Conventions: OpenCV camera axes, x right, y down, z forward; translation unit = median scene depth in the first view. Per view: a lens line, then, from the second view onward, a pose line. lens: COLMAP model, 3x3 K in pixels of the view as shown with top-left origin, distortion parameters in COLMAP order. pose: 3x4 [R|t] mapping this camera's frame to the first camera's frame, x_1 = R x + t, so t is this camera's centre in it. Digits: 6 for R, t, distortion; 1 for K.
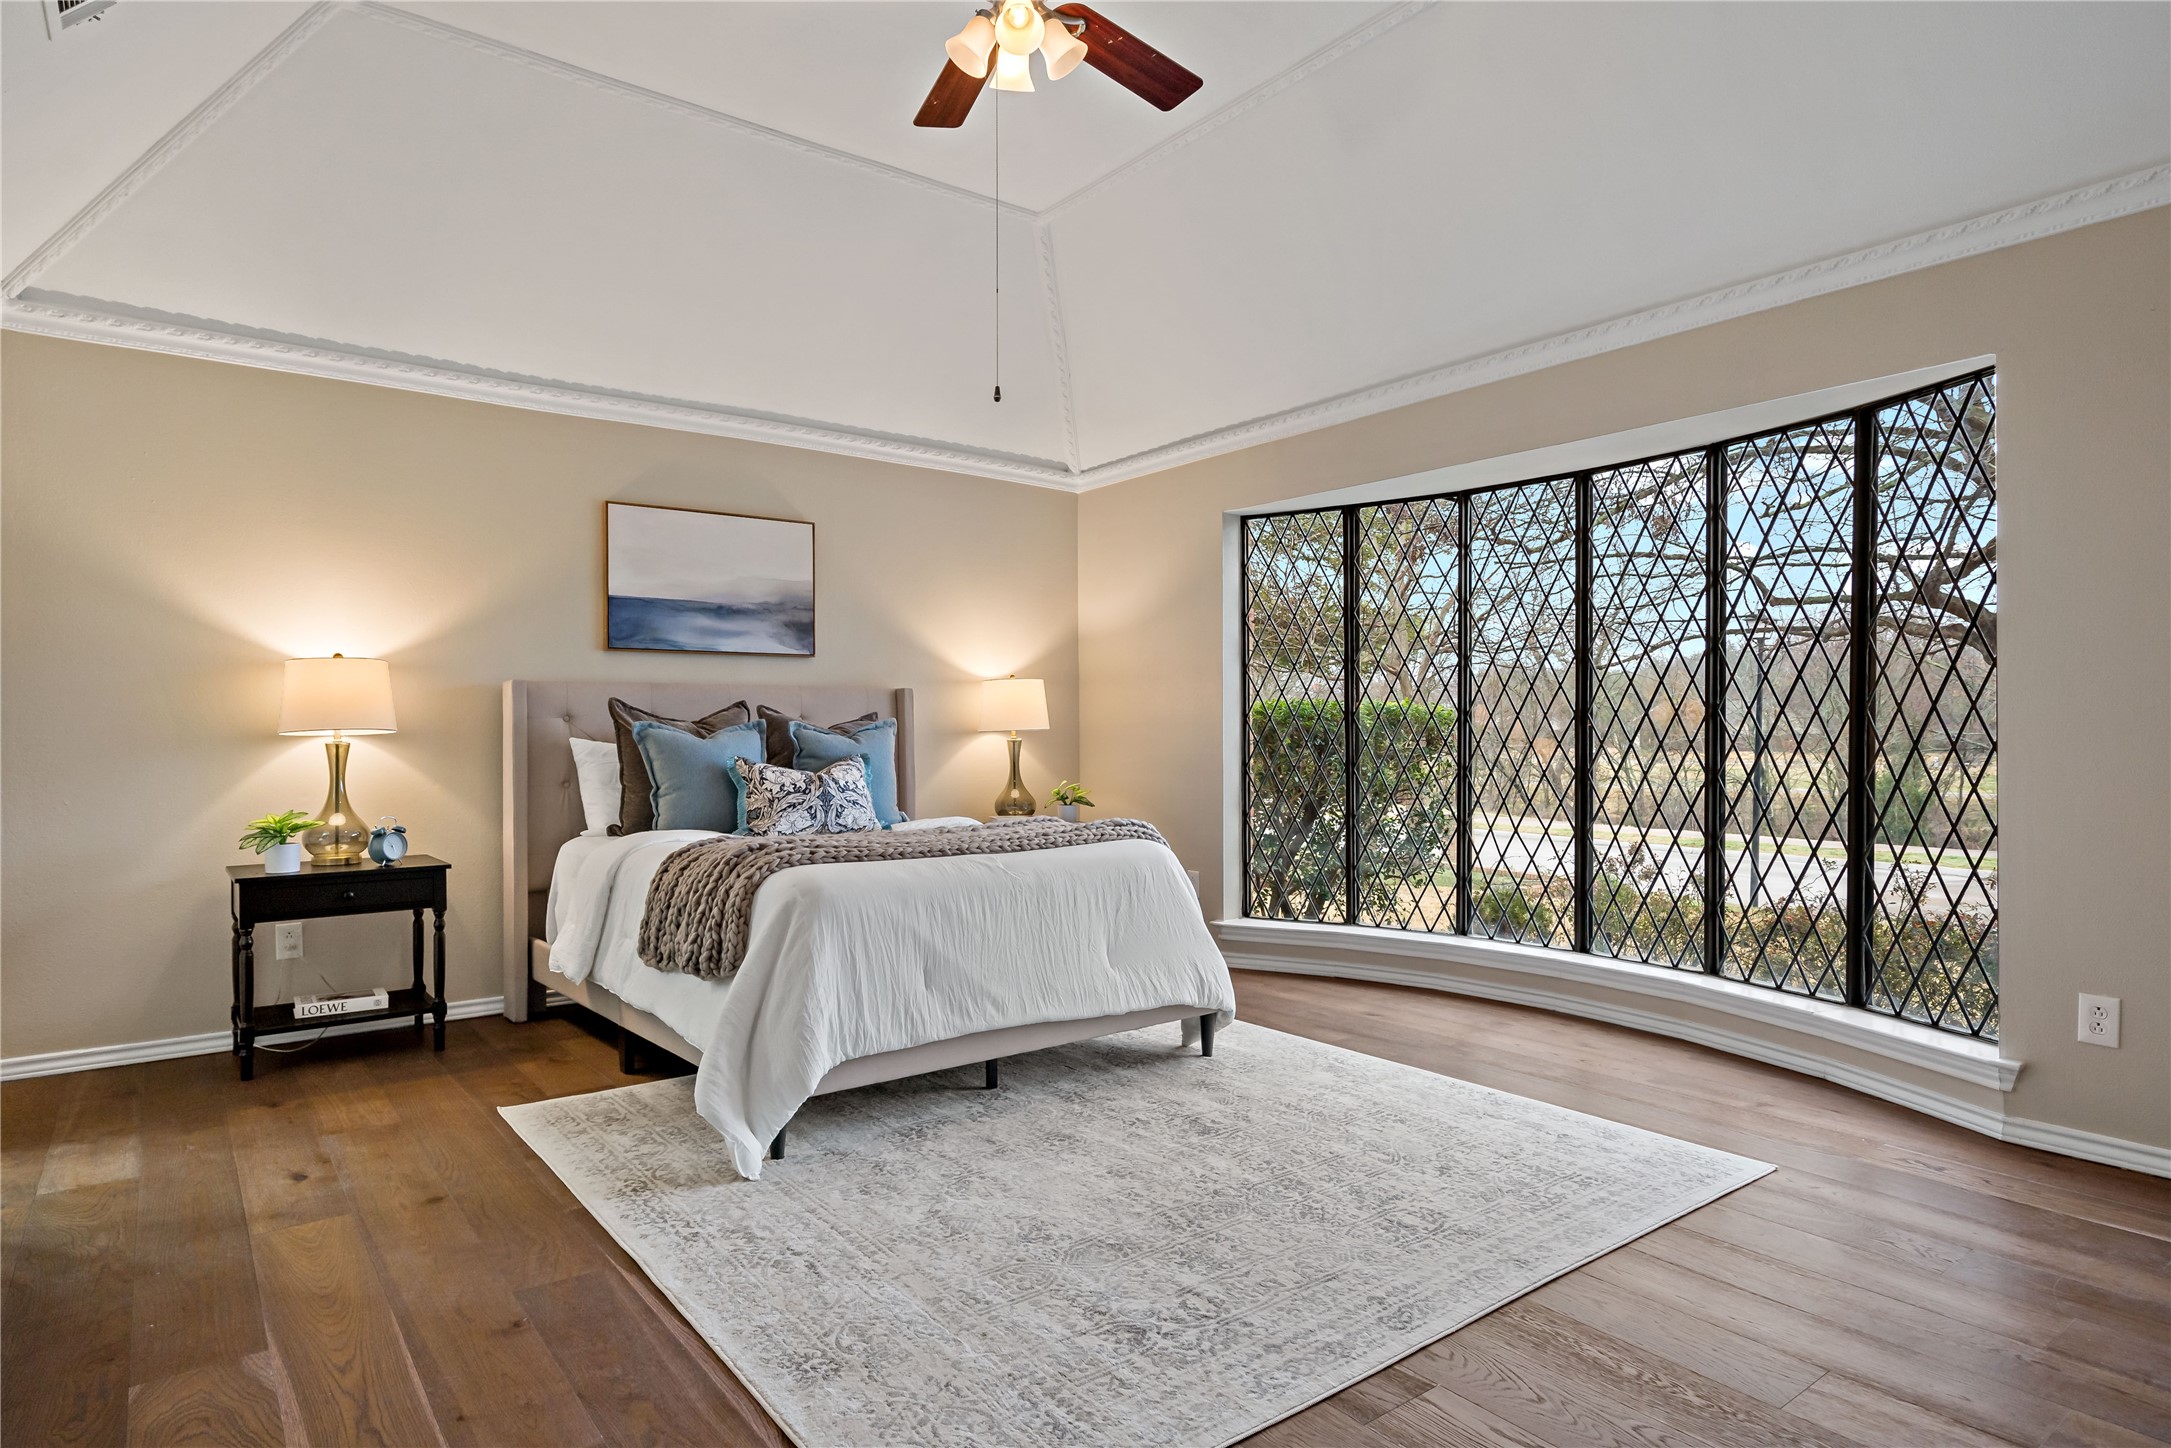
lens RADIAL K [[1174.0, 0, 1073.8], [0, 1174.0, 725.0], [0, 0, 1]] dist [0.005820, -0.000068]
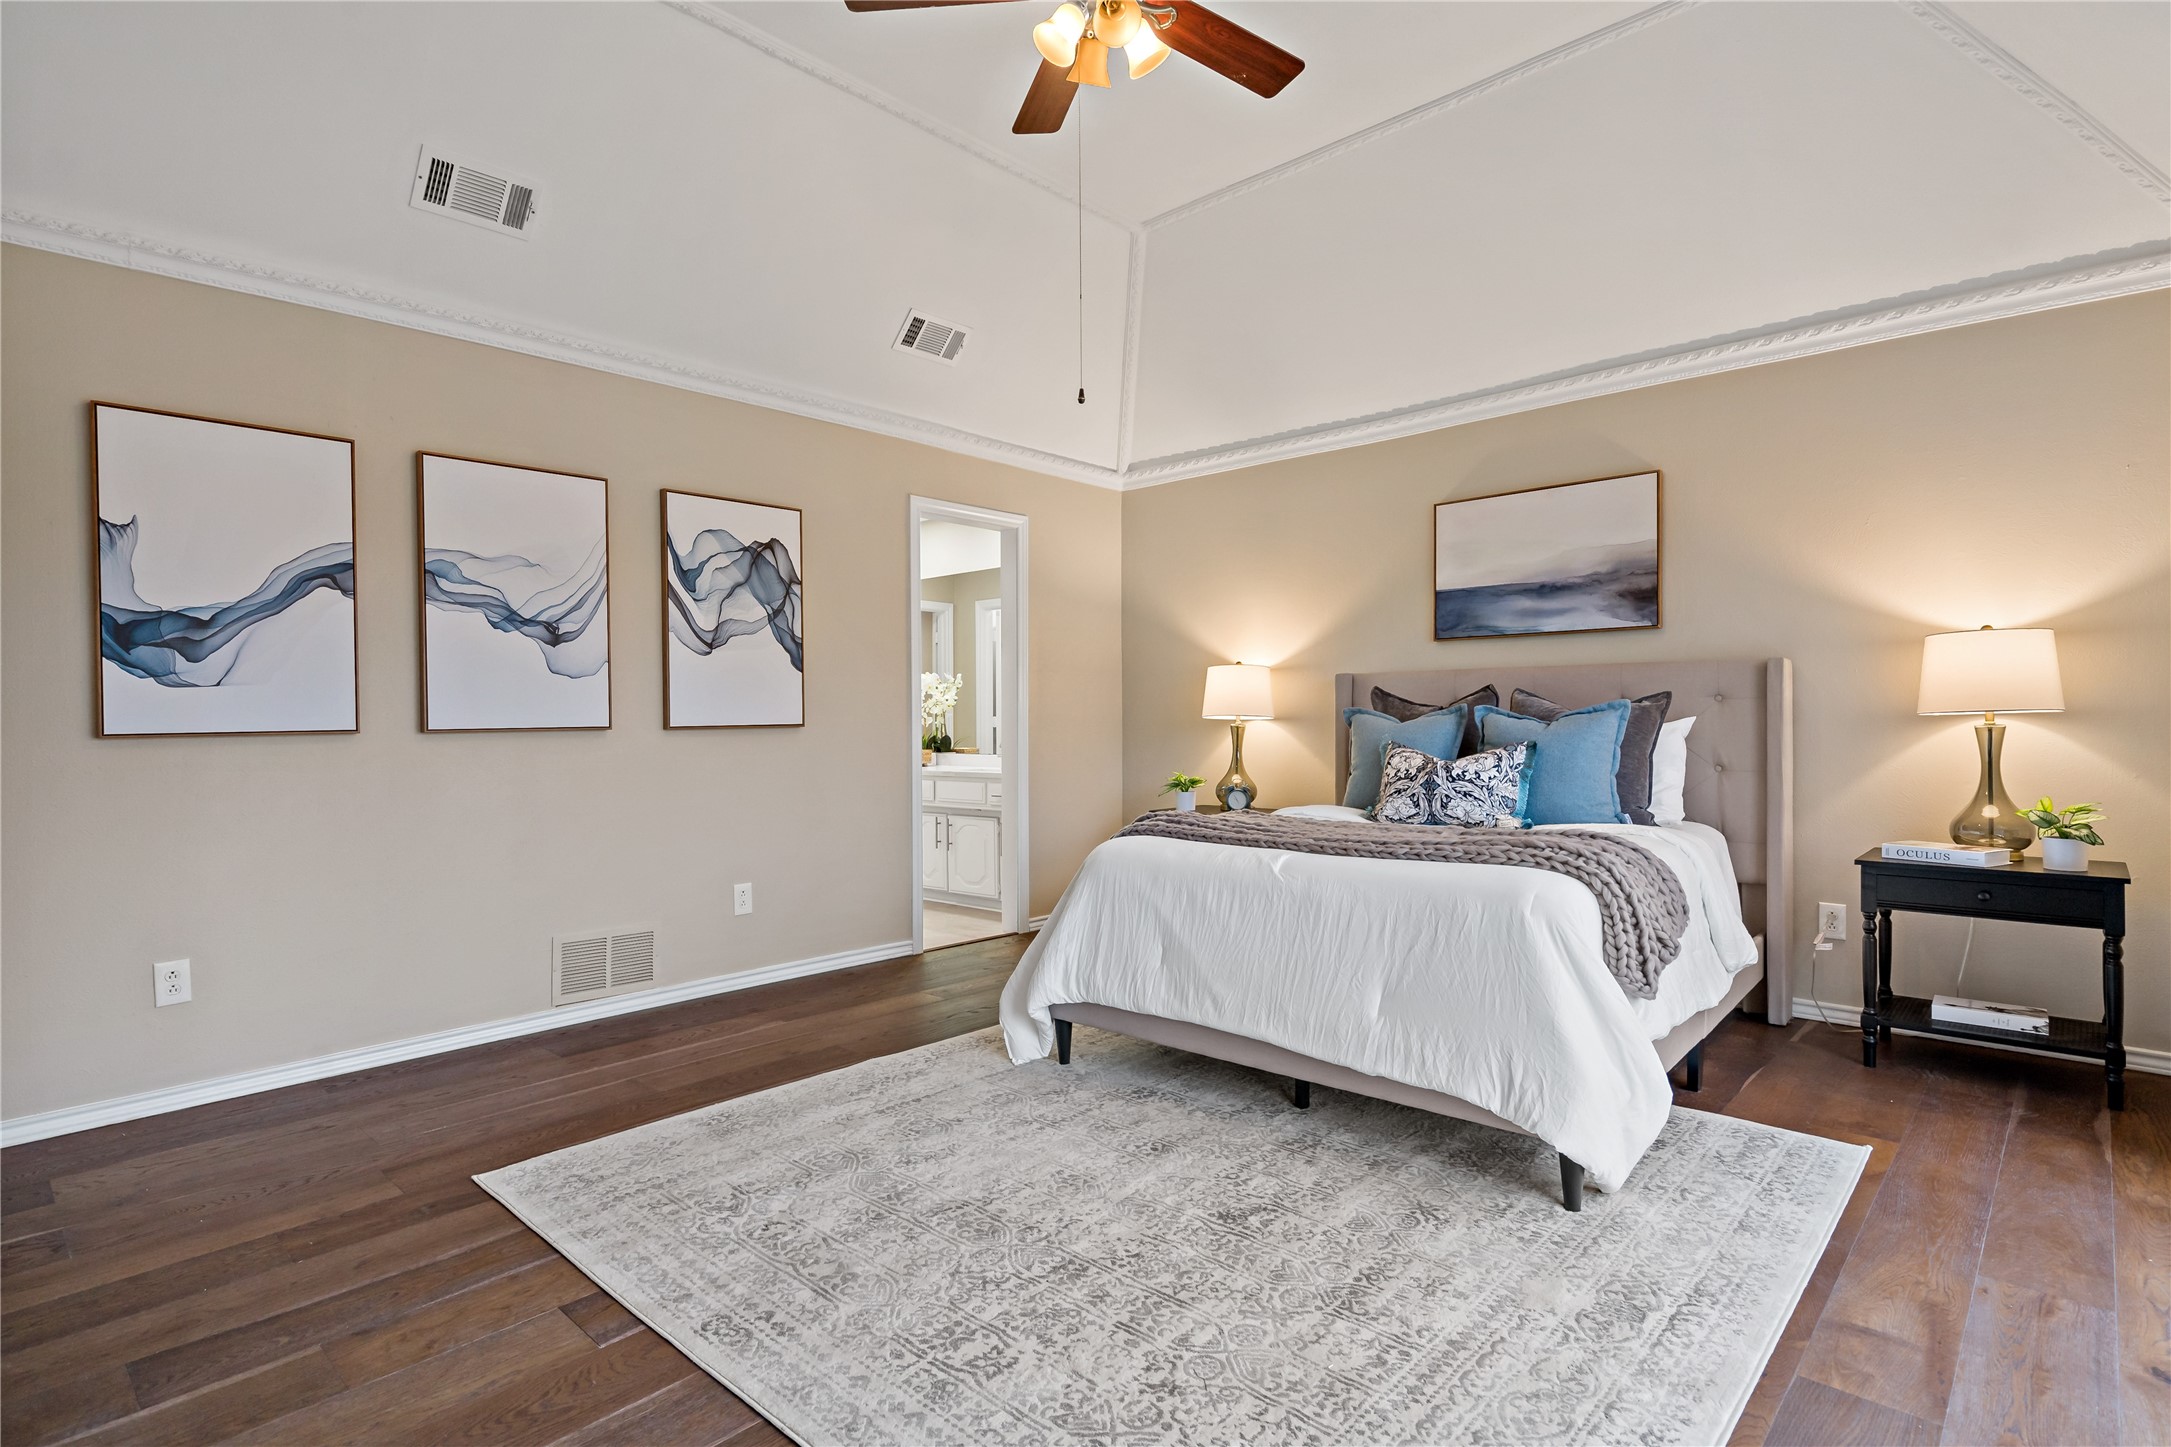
lens RADIAL K [[1069.9, 0, 1076.2], [0, 1069.9, 733.5], [0, 0, 1]] dist [-0.013776, -0.000190]
pose [[0.176578, 0.011521, -0.984219, 0.672038], [0.010411, 0.999854, 0.013571, 0.005405], [0.984232, -0.012643, 0.176433, 0.647854]]
